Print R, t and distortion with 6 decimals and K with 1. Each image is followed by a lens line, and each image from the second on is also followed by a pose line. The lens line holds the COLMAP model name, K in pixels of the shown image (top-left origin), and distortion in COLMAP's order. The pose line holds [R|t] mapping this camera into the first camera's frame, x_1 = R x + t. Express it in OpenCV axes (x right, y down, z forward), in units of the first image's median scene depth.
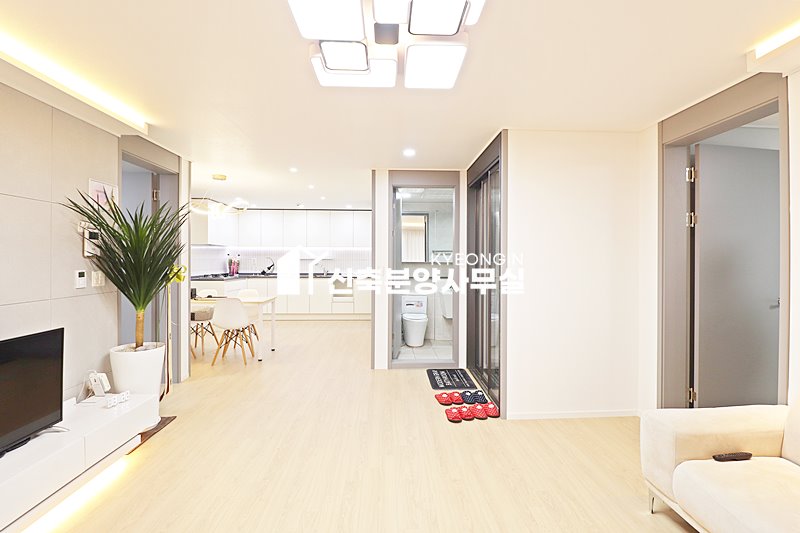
lens RADIAL K [[372.5, 0, 407.2], [0, 372.5, 254.9], [0, 0, 1]] dist [0.000030, -0.009670]
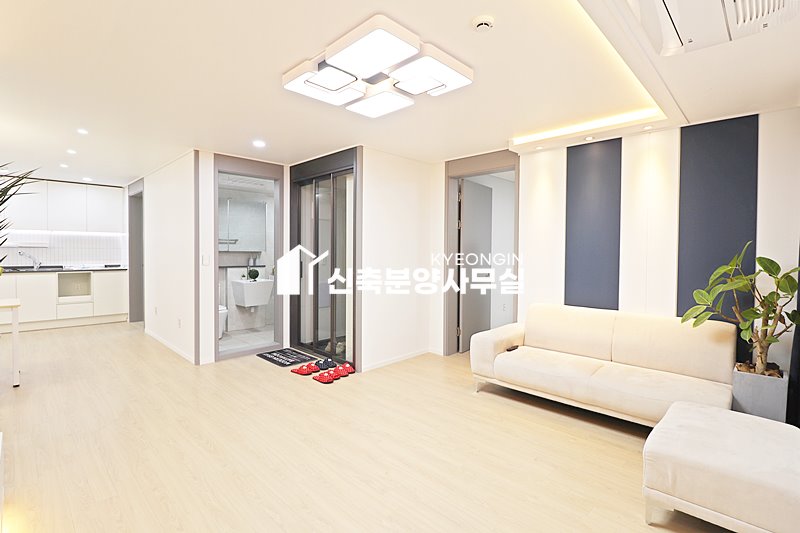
lens RADIAL K [[372.5, 0, 400.3], [0, 372.5, 255.7], [0, 0, 1]] dist [0.000030, -0.009670]
pose [[0.738032, -0.006586, 0.674734, -0.429544], [-0.014027, 0.999587, 0.025099, 0.002439], [-0.674620, -0.027988, 0.737634, -0.028277]]
